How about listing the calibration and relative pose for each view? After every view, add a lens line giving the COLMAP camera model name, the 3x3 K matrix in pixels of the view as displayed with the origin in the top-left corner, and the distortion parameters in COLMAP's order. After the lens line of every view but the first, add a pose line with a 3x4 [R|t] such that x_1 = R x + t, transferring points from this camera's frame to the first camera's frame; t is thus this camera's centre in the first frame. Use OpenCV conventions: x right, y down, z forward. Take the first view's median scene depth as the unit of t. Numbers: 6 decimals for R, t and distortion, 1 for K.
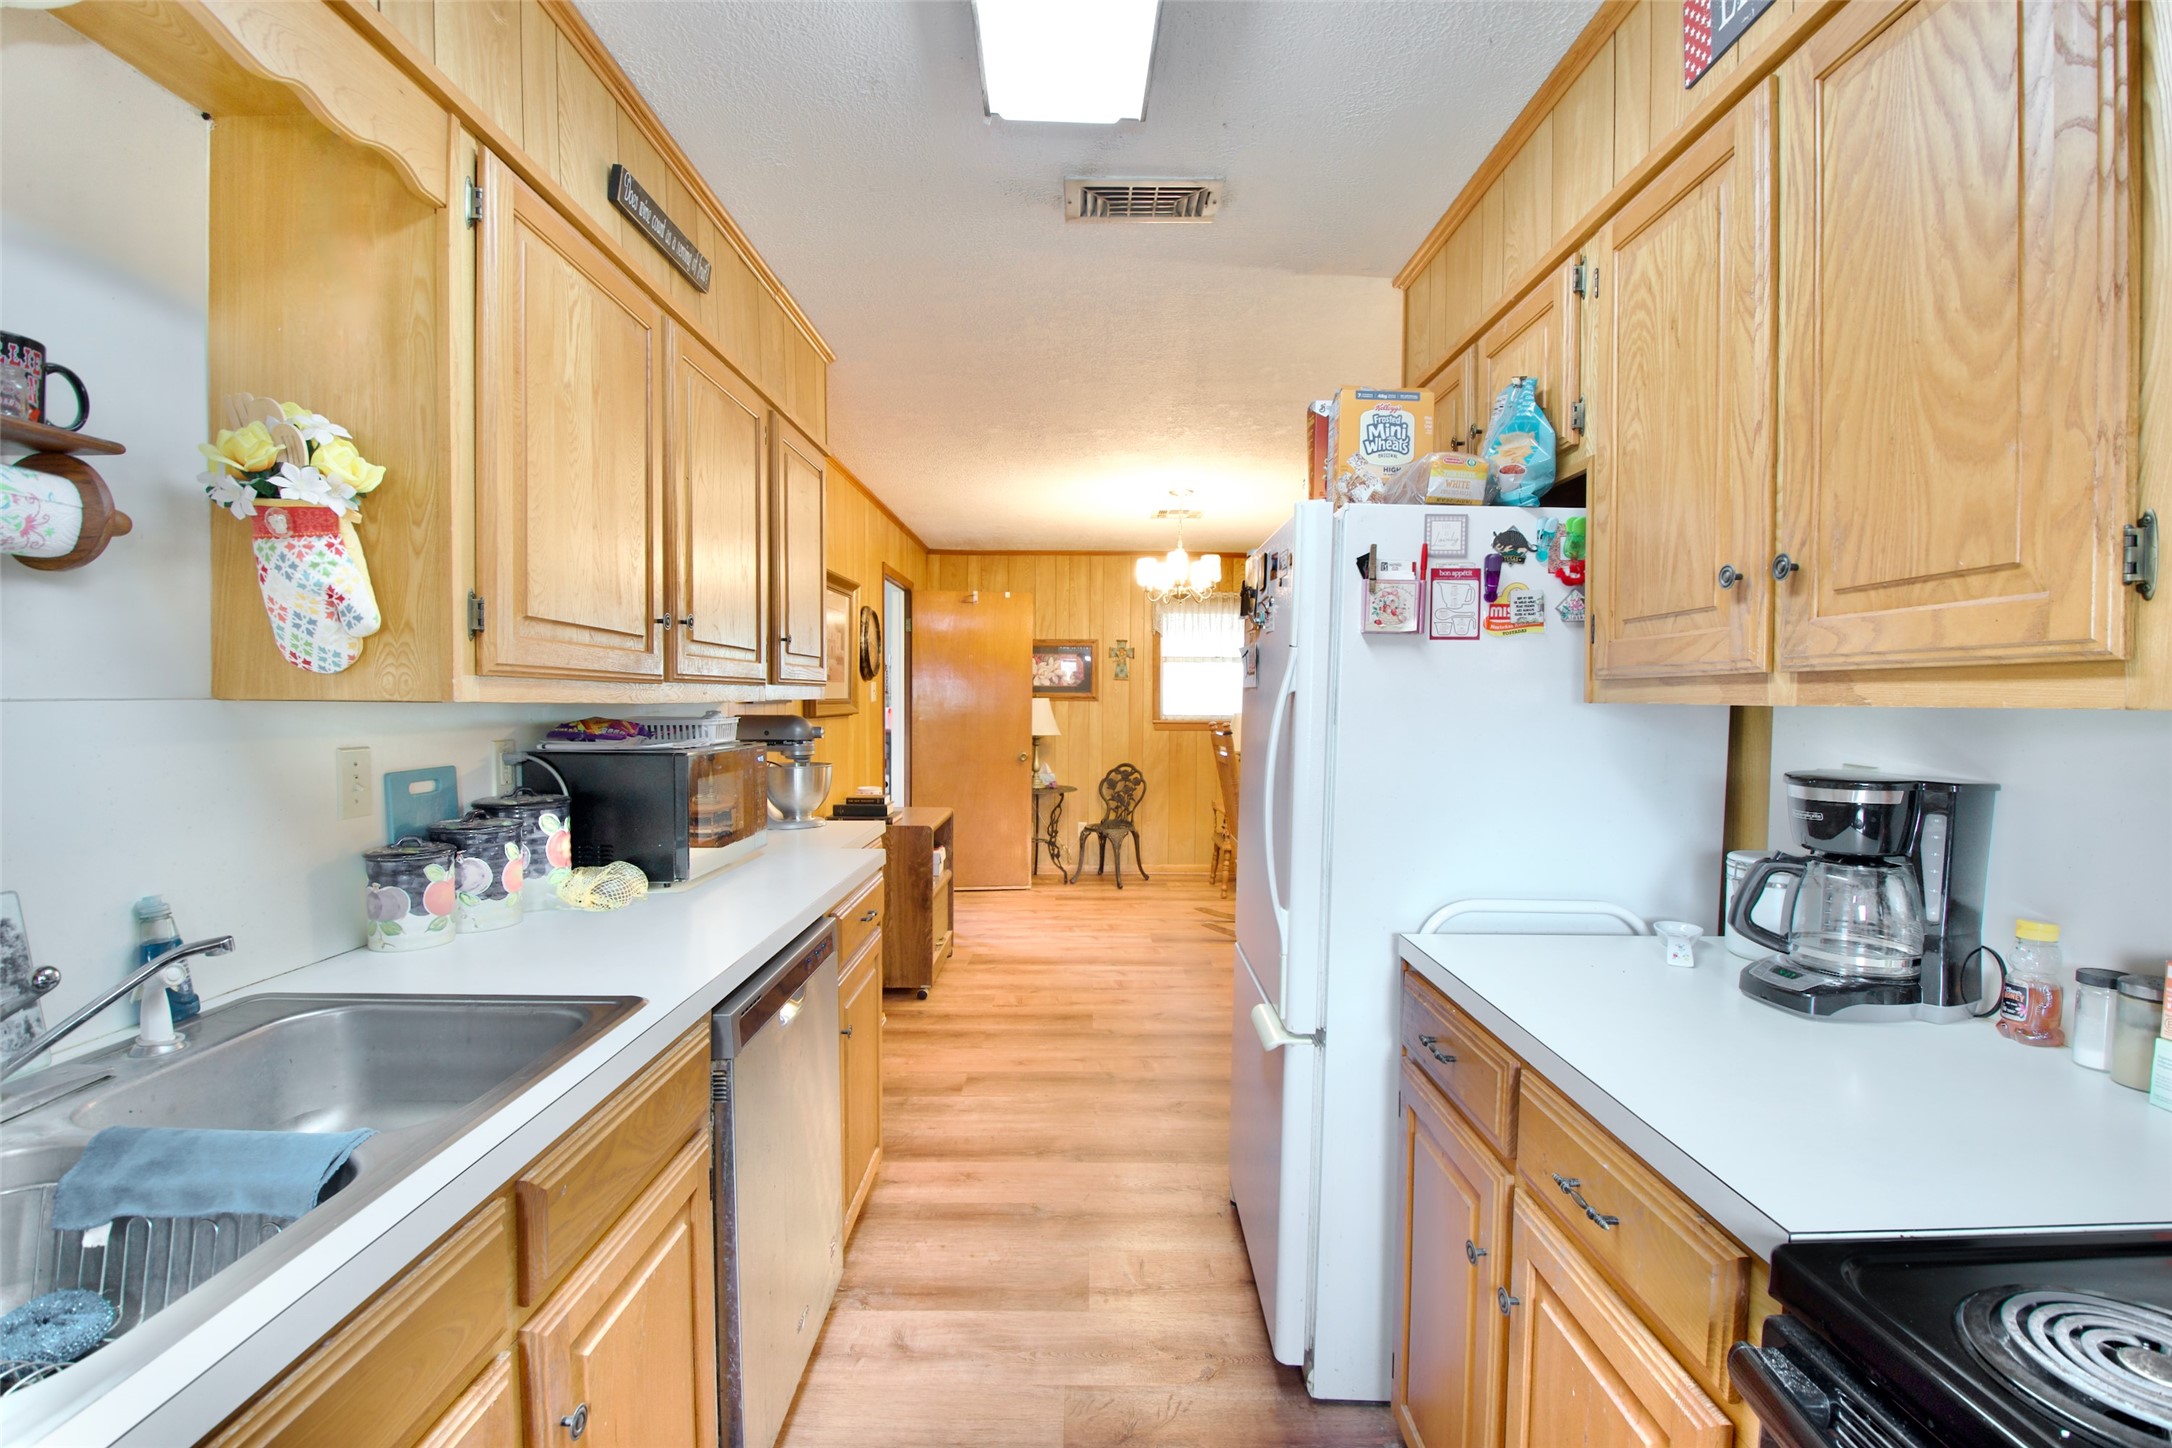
lens RADIAL K [[946.4, 0, 1088.1], [0, 946.4, 736.2], [0, 0, 1]] dist [0.020549, -0.027589]
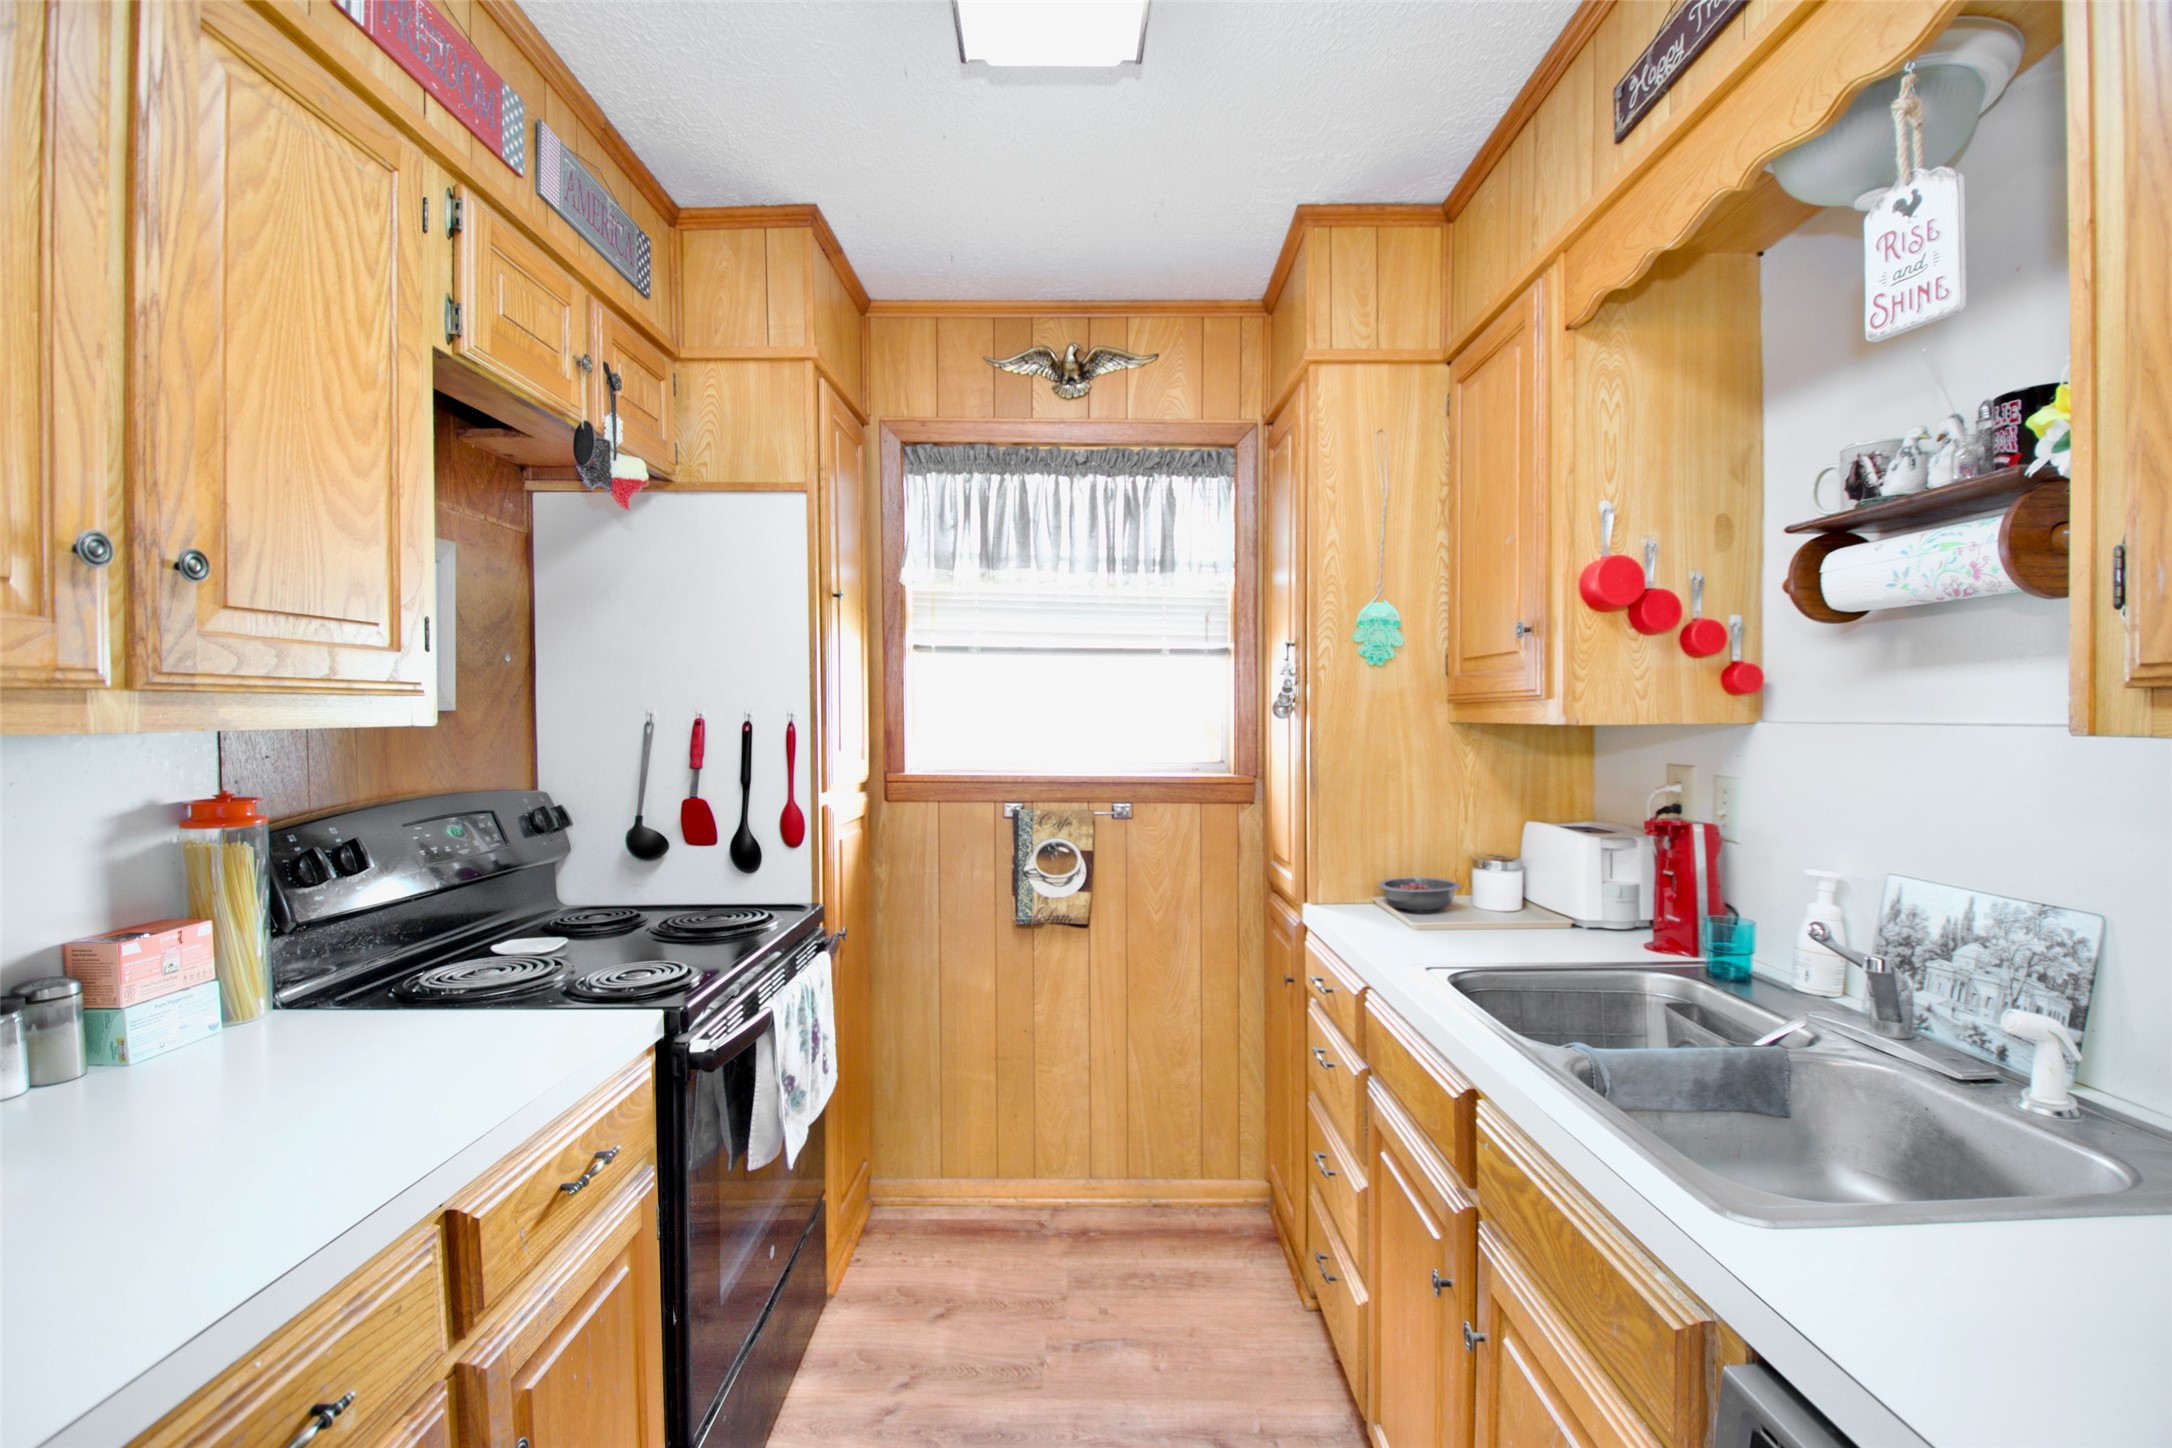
lens RADIAL K [[946.4, 0, 1088.1], [0, 946.4, 736.2], [0, 0, 1]] dist [0.020549, -0.027589]
pose [[-0.999985, -0.001873, -0.005154, -0.055175], [-0.002169, 0.998310, 0.058067, -0.085354], [0.005036, 0.058077, -0.998299, 2.028261]]
